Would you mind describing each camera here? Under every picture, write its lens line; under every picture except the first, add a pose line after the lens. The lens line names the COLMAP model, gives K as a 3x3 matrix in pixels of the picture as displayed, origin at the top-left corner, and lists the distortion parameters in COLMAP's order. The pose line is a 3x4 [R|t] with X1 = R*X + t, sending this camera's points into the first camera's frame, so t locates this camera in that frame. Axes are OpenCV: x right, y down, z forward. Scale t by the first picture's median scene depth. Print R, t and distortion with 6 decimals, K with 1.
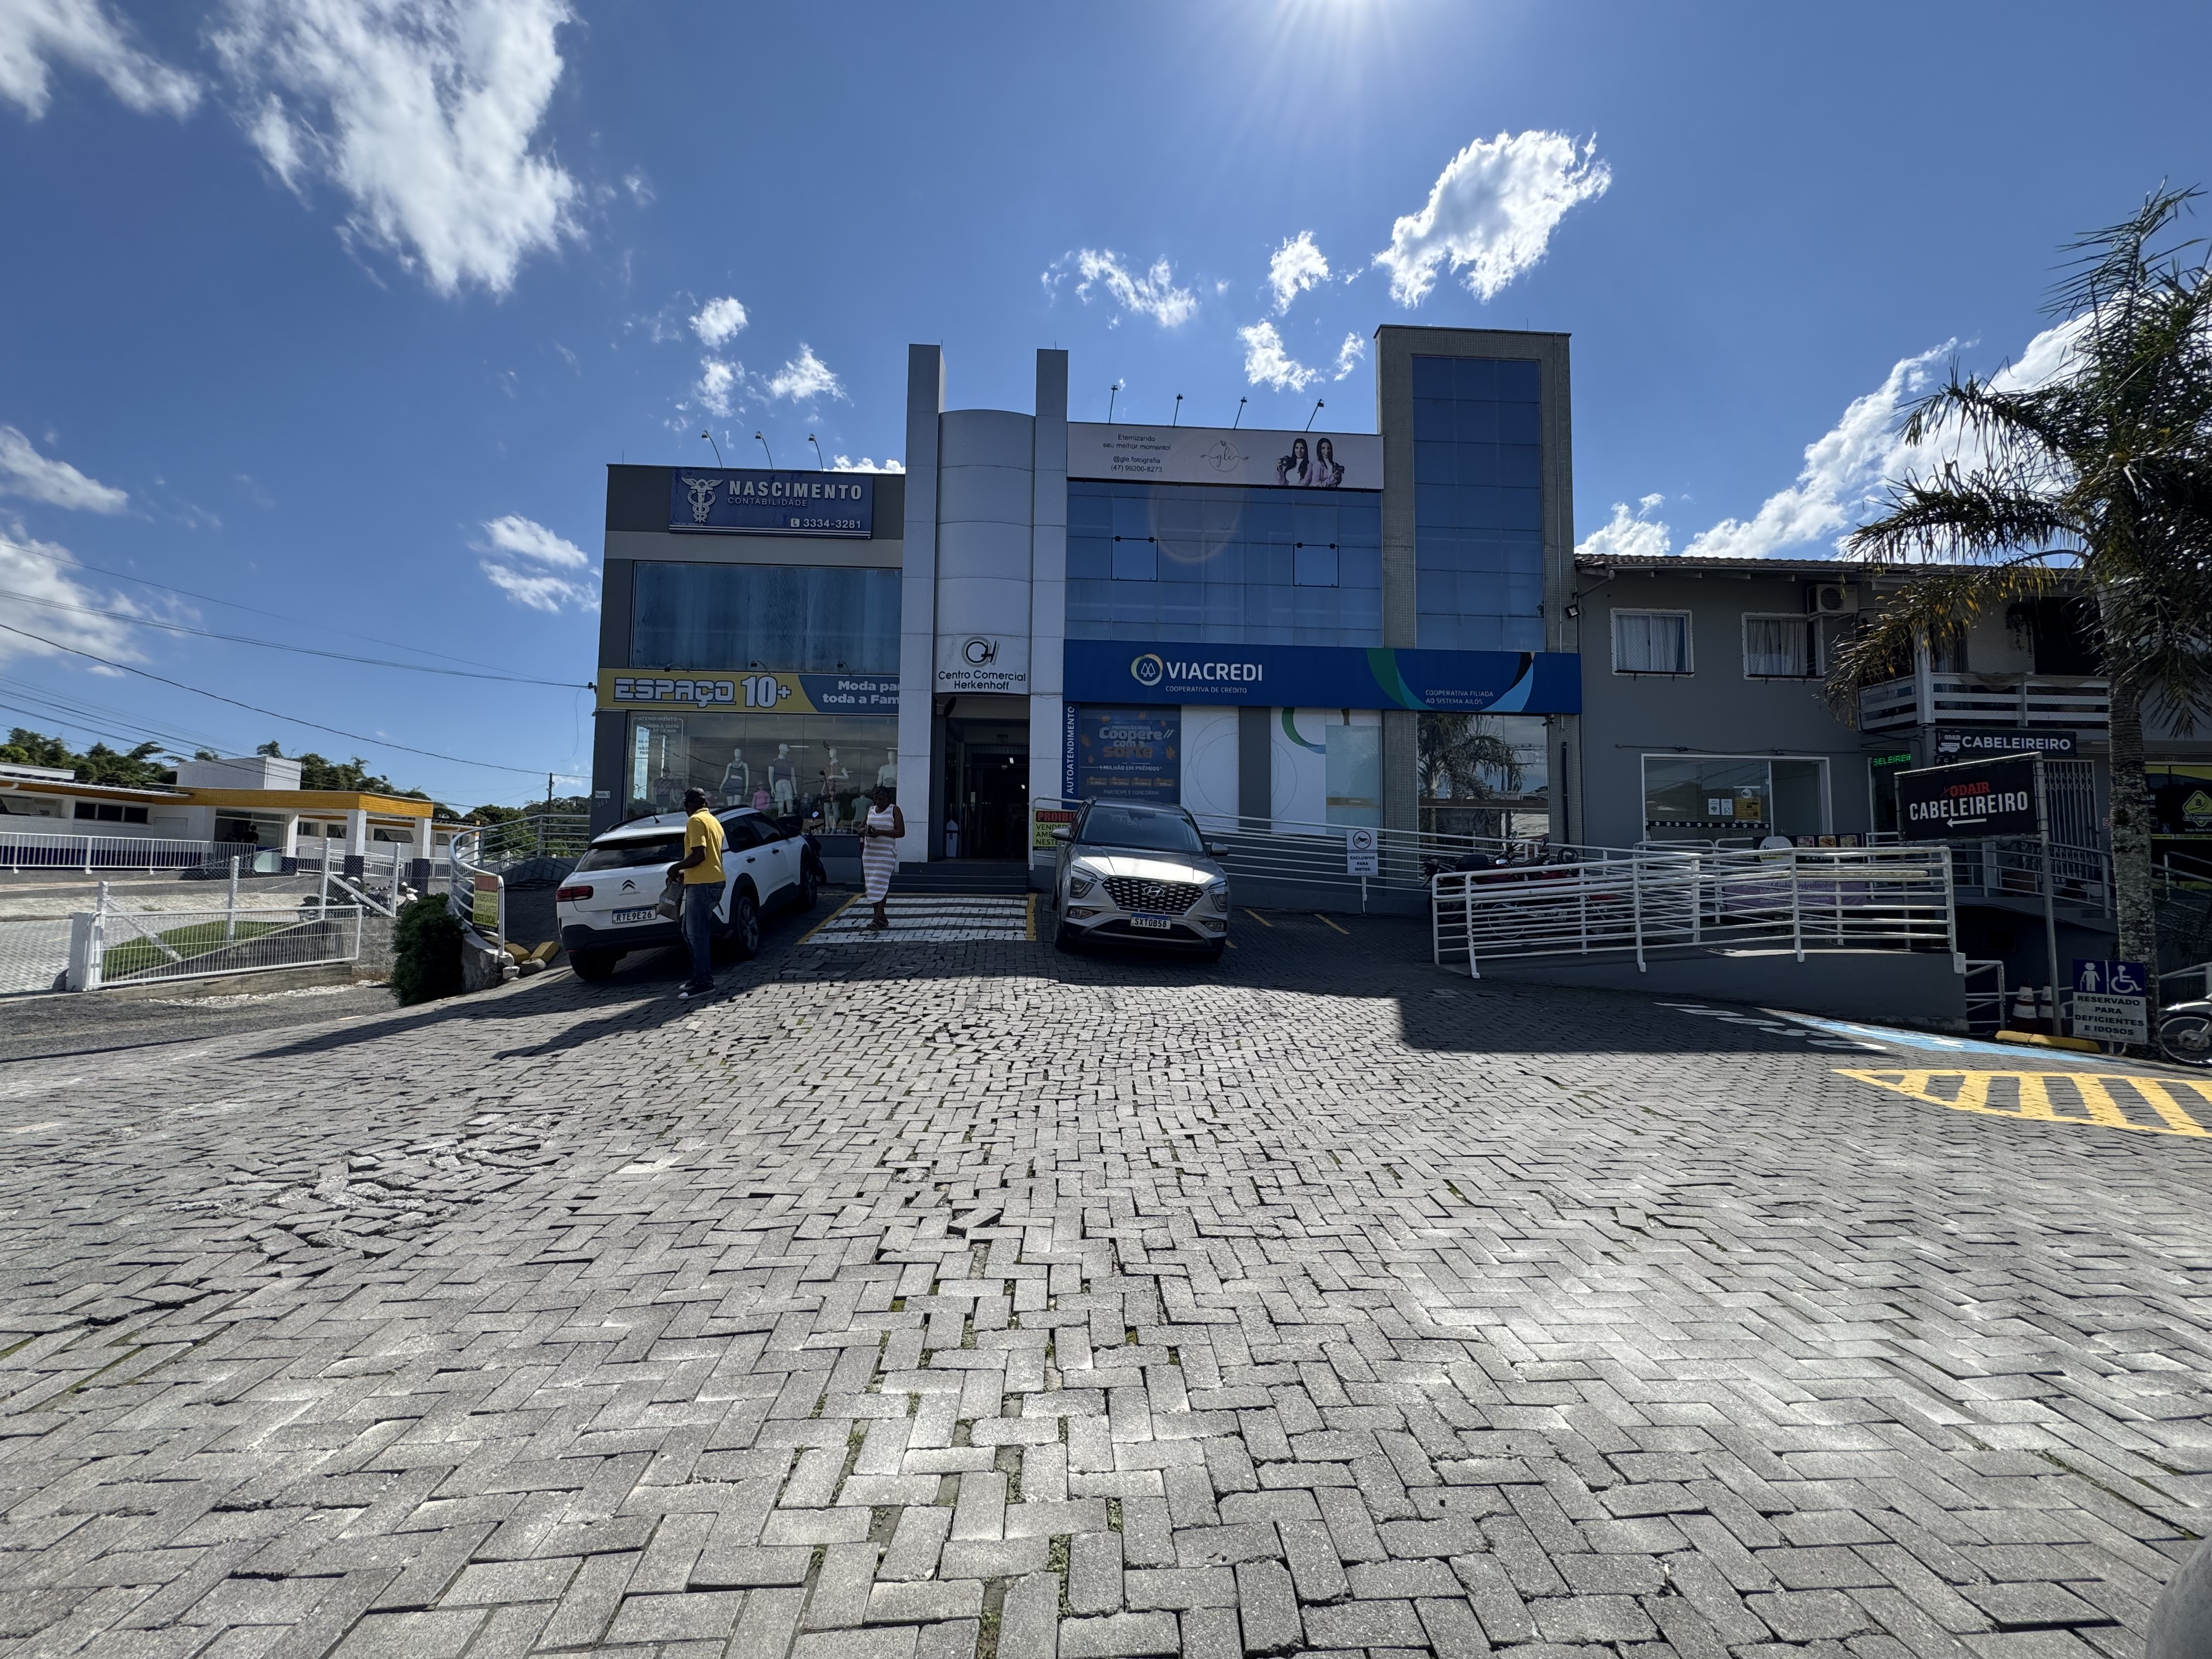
lens RADIAL K [[881.2, 0, 1107.8], [0, 881.2, 829.4], [0, 0, 1]] dist [-0.002948, 0.000485]
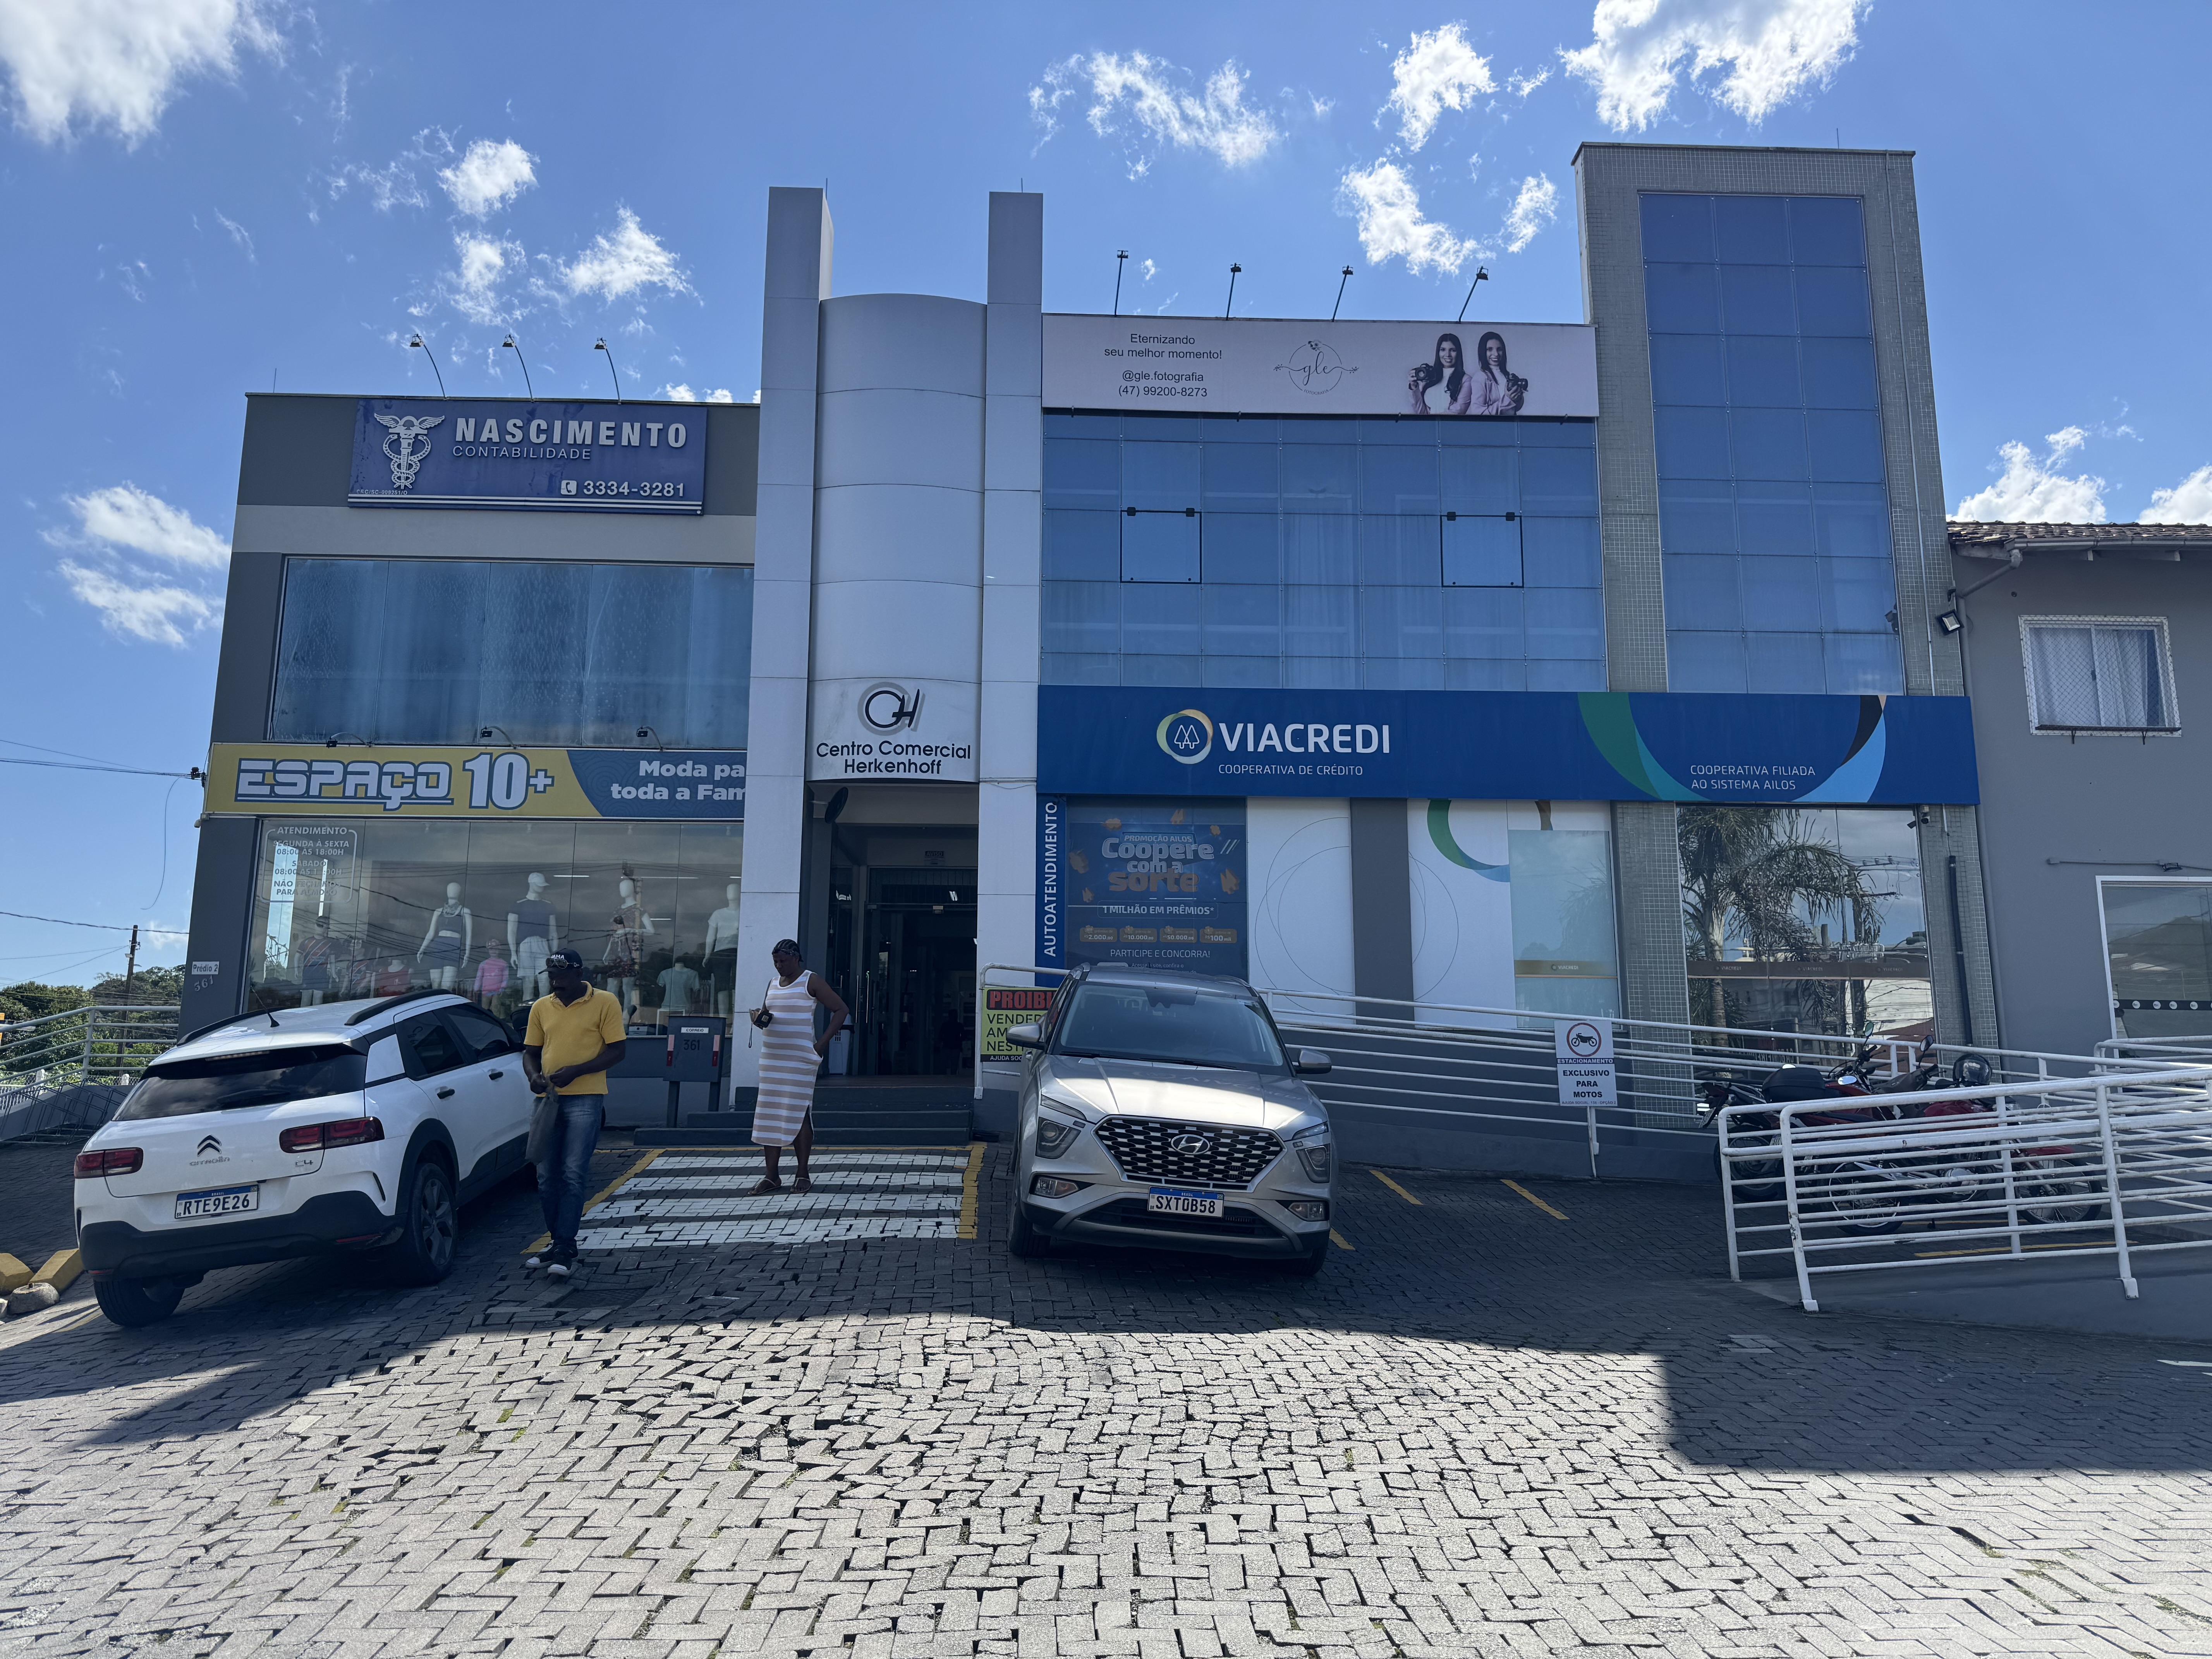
lens RADIAL K [[1566.4, 0, 1111.3], [0, 1566.4, 836.5], [0, 0, 1]] dist [0.029423, -0.032534]
pose [[0.999850, -0.010295, -0.013896, 0.010609], [0.008662, 0.993577, -0.112828, -0.005689], [0.014968, 0.112690, 0.993517, 0.018232]]
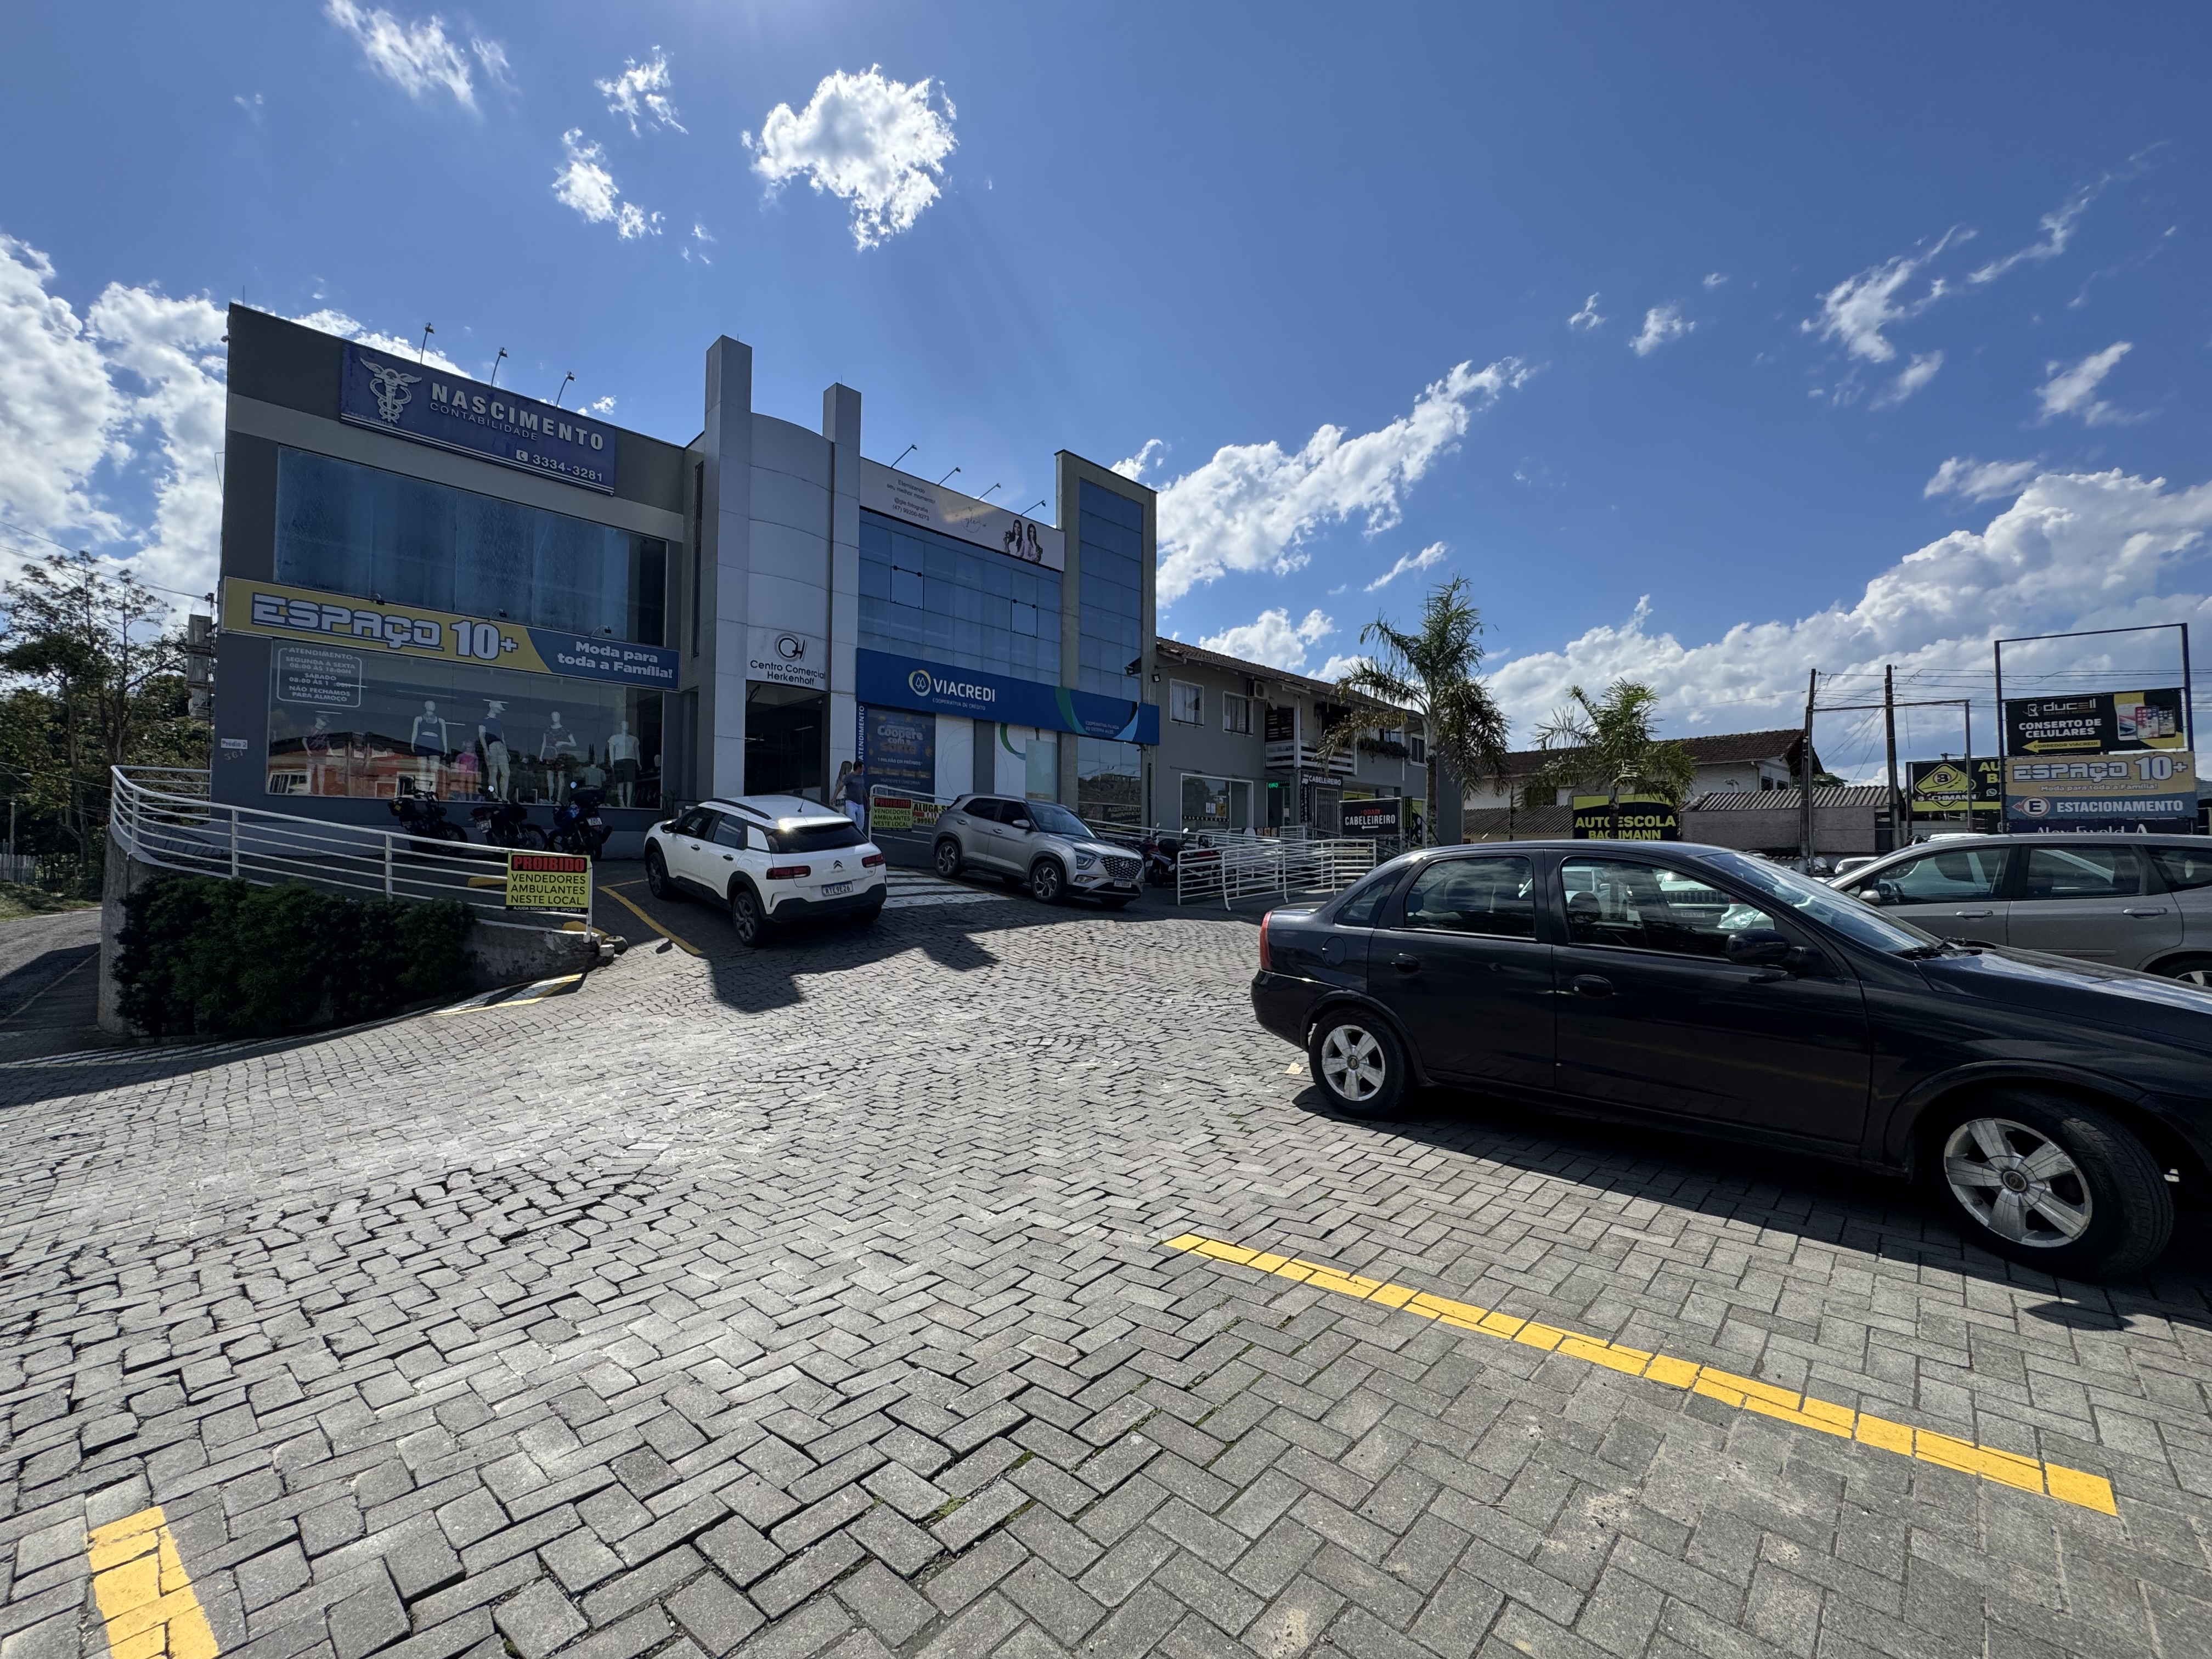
lens RADIAL K [[883.7, 0, 1106.7], [0, 883.7, 829.8], [0, 0, 1]] dist [-0.003295, 0.000308]
pose [[0.736062, 0.014726, 0.676754, -0.596568], [-0.041951, 0.998834, 0.023893, -0.016884], [-0.675613, -0.045977, 0.735821, -0.091127]]
